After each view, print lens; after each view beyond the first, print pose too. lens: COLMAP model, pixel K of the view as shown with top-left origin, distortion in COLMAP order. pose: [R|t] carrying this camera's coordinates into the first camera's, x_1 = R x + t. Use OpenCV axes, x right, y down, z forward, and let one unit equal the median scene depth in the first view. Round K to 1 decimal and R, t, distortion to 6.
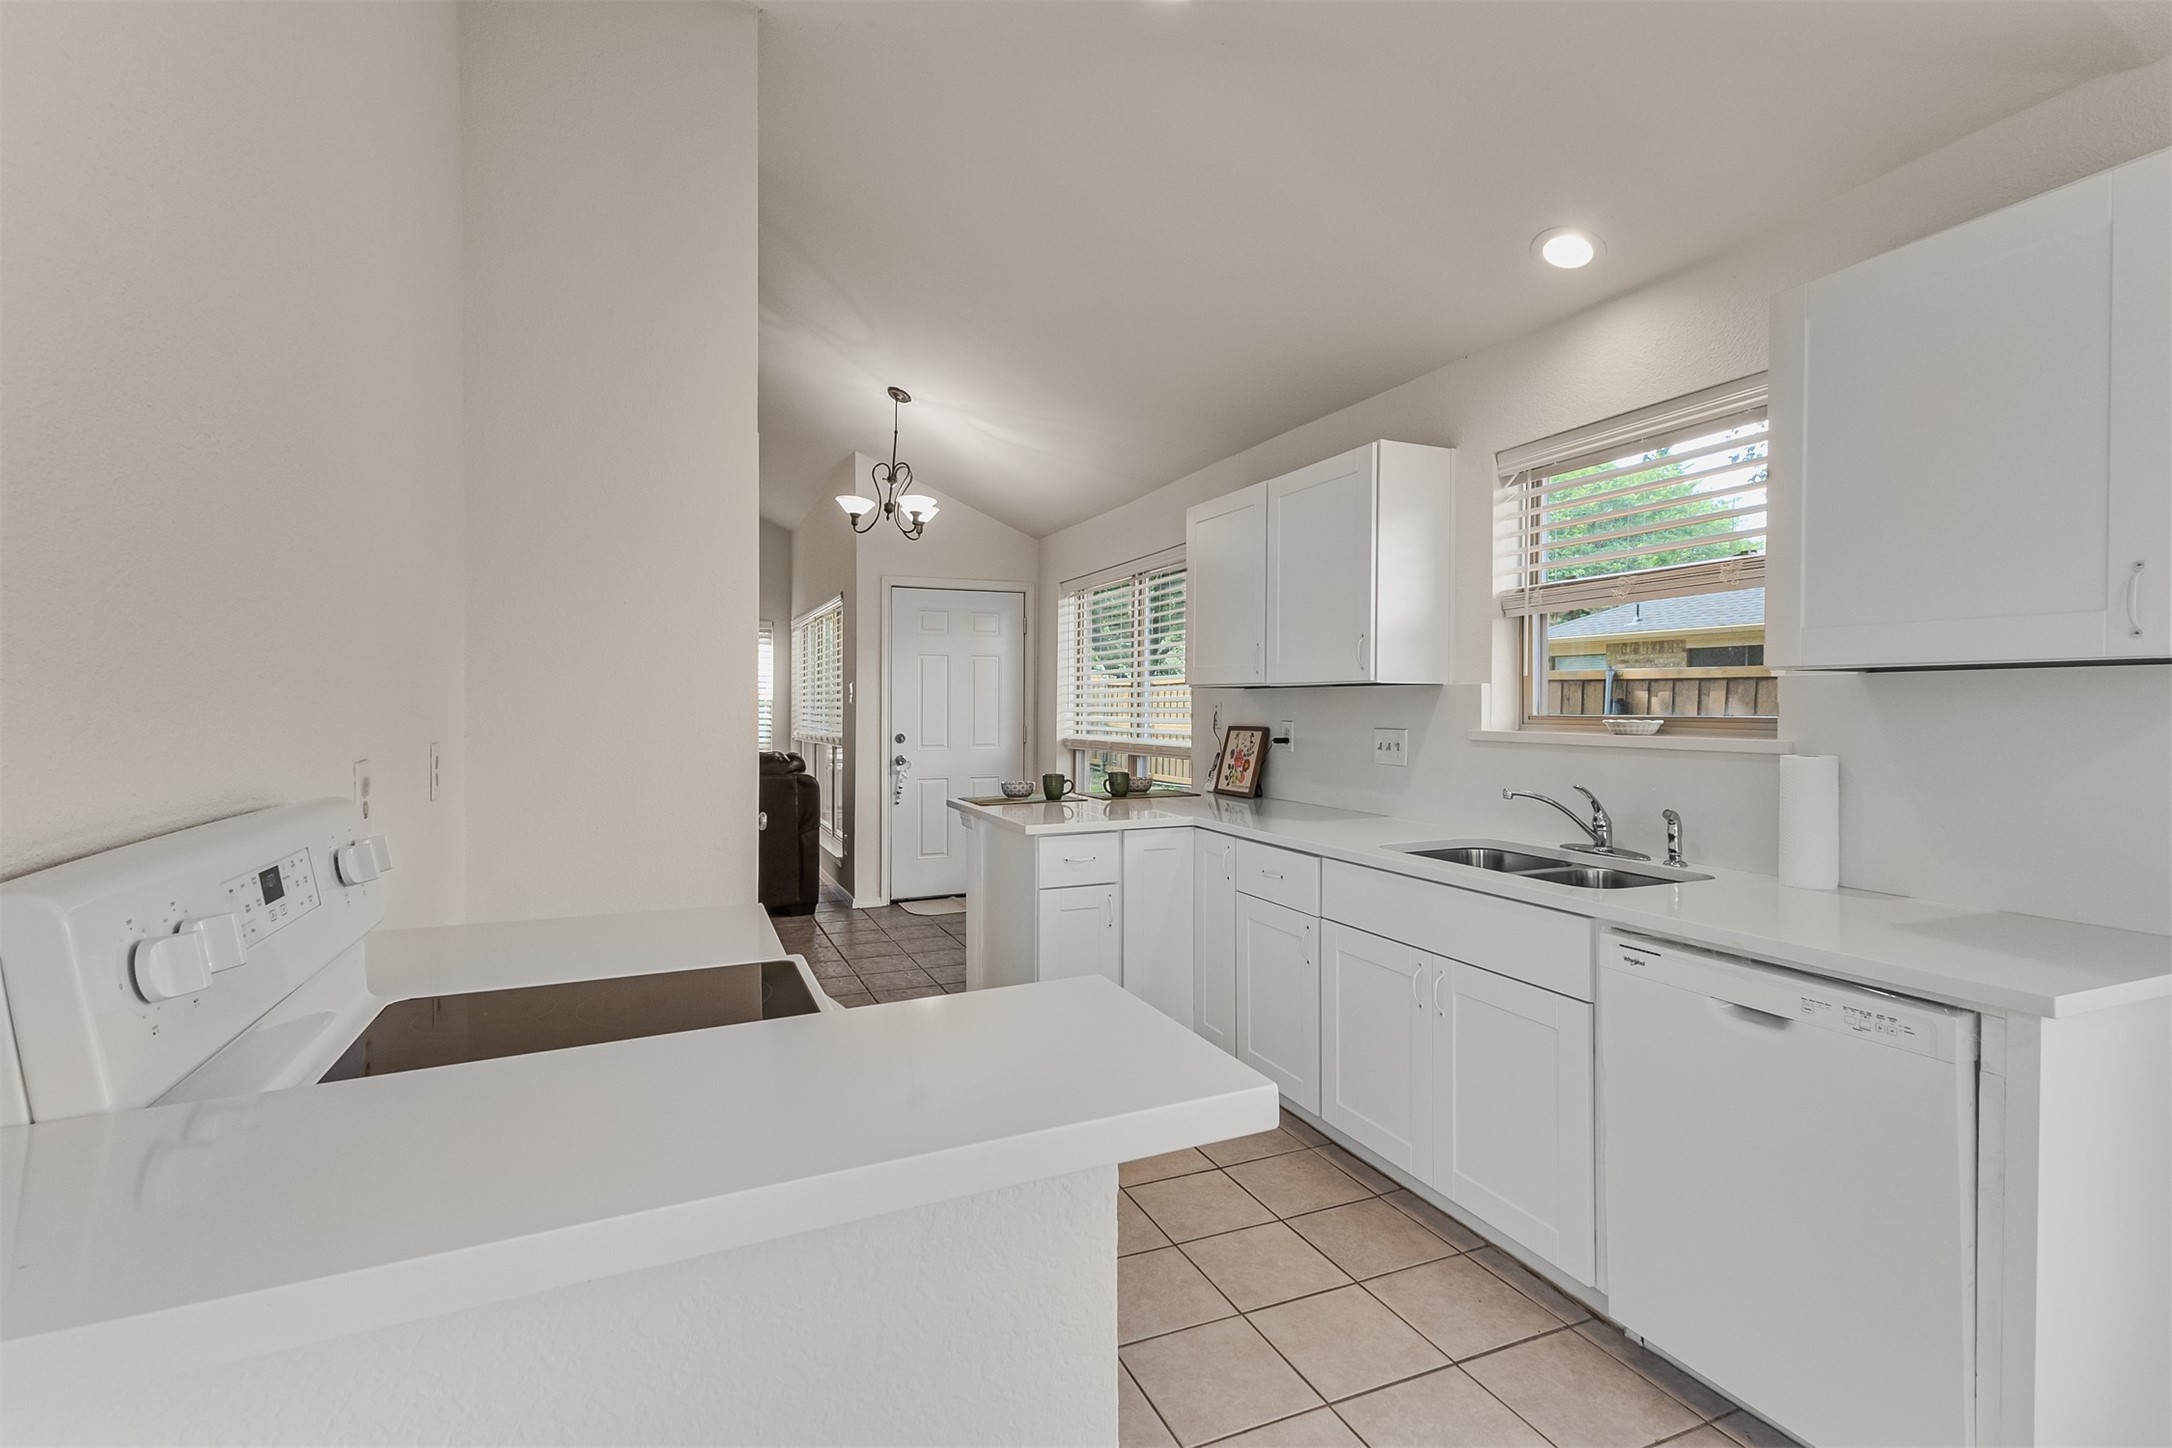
lens RADIAL K [[1003.5, 0, 1086.0], [0, 1003.5, 724.0], [0, 0, 1]] dist [0.021184, -0.000022]
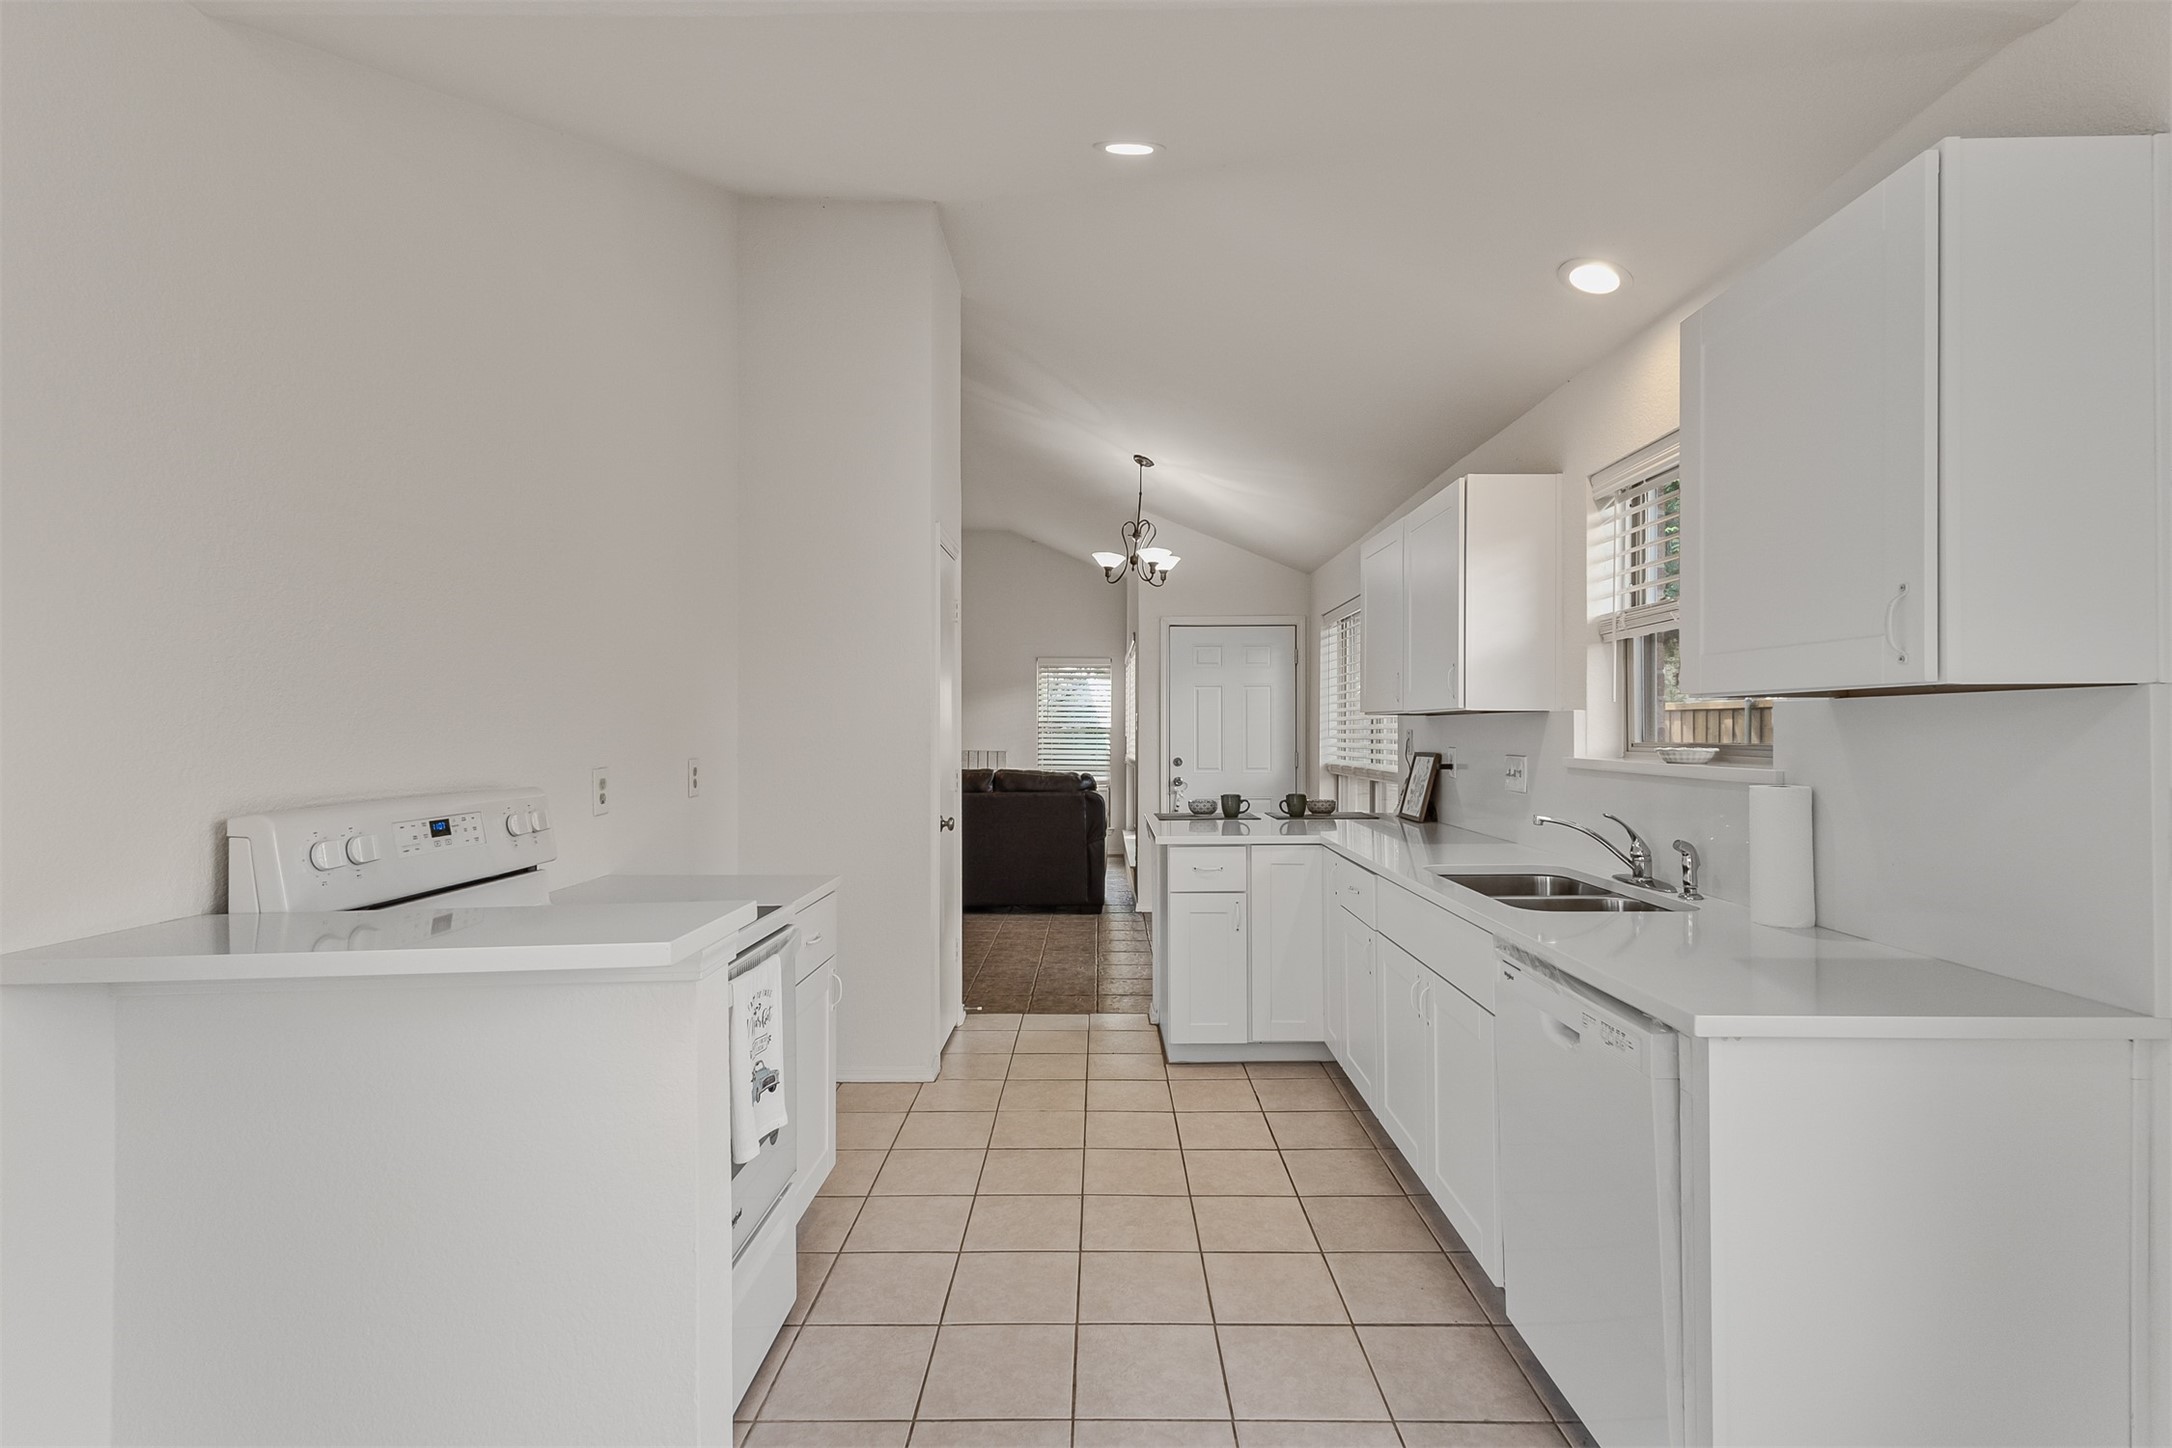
lens RADIAL K [[980.4, 0, 1101.2], [0, 980.4, 738.9], [0, 0, 1]] dist [0.003621, 0.000164]
pose [[0.919365, 0.001744, -0.393401, 0.311716], [-0.006108, 0.999933, -0.009842, 0.000320], [0.393358, 0.011451, 0.919314, -0.060596]]
